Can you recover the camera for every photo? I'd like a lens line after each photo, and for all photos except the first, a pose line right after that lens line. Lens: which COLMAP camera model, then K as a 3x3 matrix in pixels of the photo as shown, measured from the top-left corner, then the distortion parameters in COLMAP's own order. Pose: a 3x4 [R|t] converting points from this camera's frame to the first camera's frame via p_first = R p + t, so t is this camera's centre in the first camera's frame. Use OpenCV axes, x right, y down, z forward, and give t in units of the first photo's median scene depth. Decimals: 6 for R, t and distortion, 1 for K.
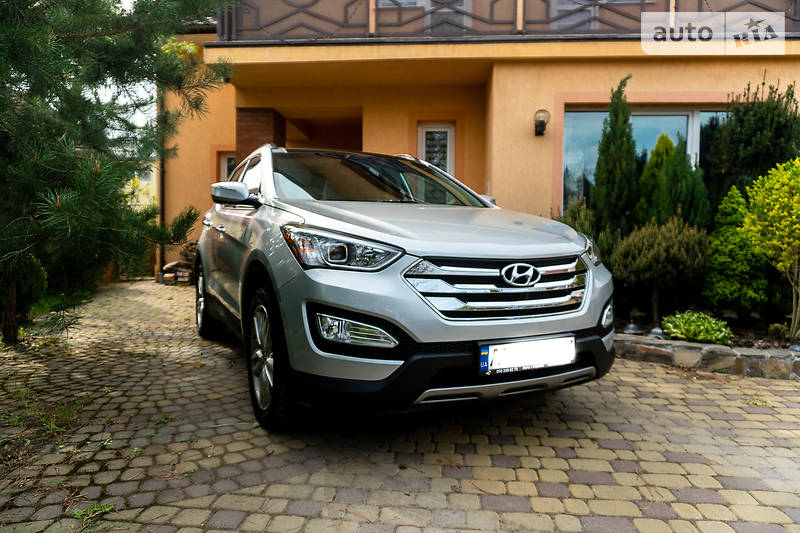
lens RADIAL K [[536.3, 0, 400.0], [0, 536.3, 266.5], [0, 0, 1]] dist [-0.019856, -0.002092]
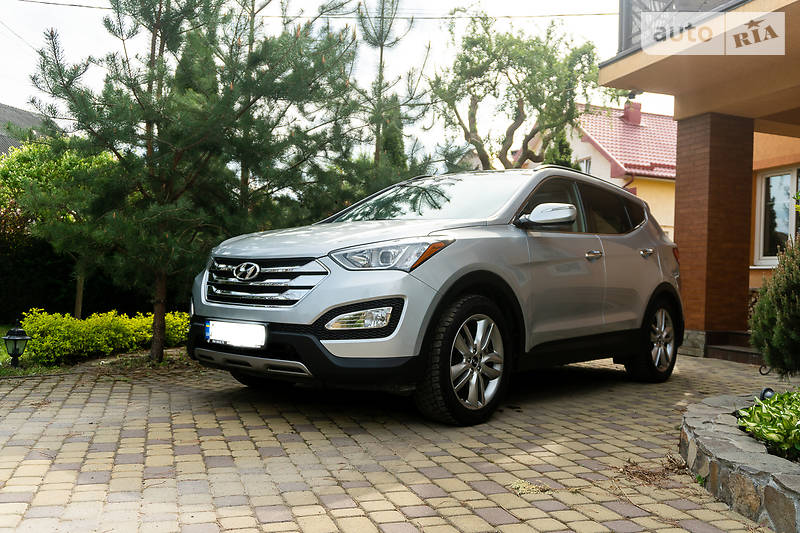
lens RADIAL K [[735.0, 0, 400.0], [0, 735.0, 266.5], [0, 0, 1]] dist [-0.018158, -0.007700]
pose [[0.392170, -0.015597, -0.919760, 1.985355], [-0.079038, 0.995587, -0.050583, 0.063901], [0.916491, 0.092533, 0.389207, 0.672725]]
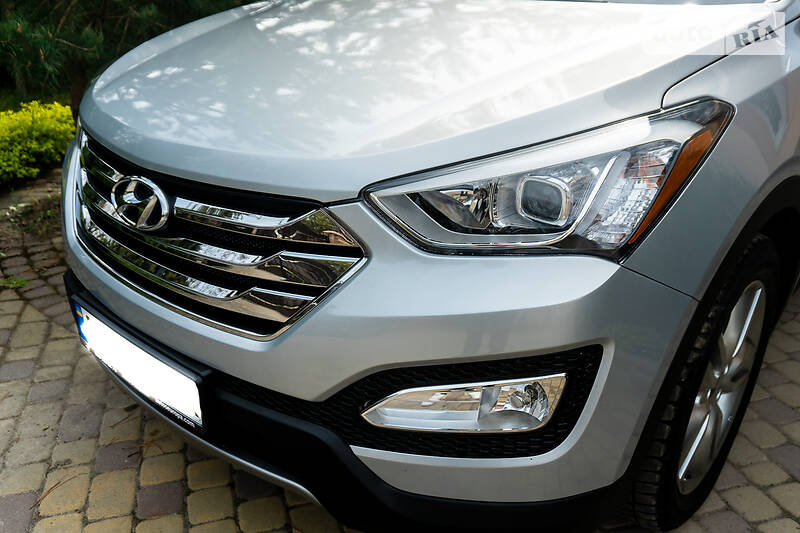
lens RADIAL K [[683.6, 0, 400.0], [0, 683.6, 266.5], [0, 0, 1]] dist [-0.005449, -0.004042]
pose [[0.364325, 0.373148, -0.853245, 0.847858], [-0.056885, 0.923421, 0.379549, -0.173314], [0.929533, -0.089743, 0.357652, 1.012179]]
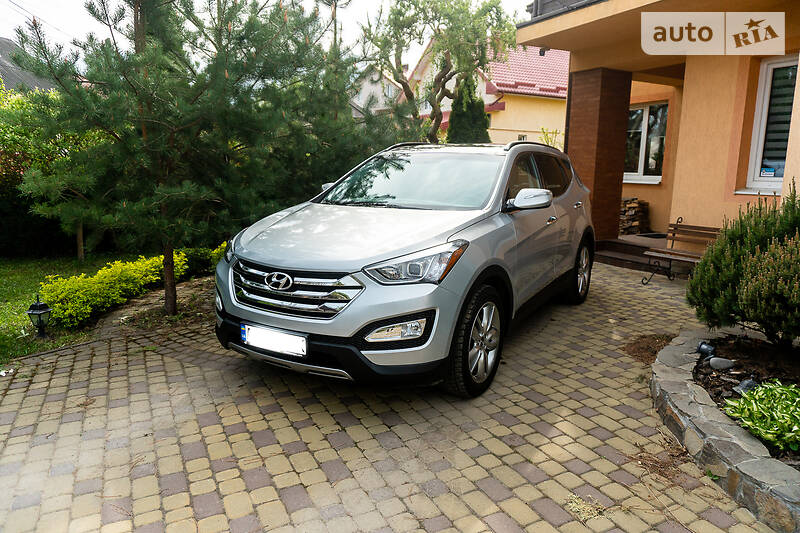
lens RADIAL K [[536.3, 0, 400.0], [0, 536.3, 266.5], [0, 0, 1]] dist [-0.019856, -0.002092]
pose [[0.530325, 0.153530, -0.833777, 1.521959], [-0.047016, 0.987278, 0.151891, -0.241639], [0.846490, -0.041351, 0.530796, 0.560915]]
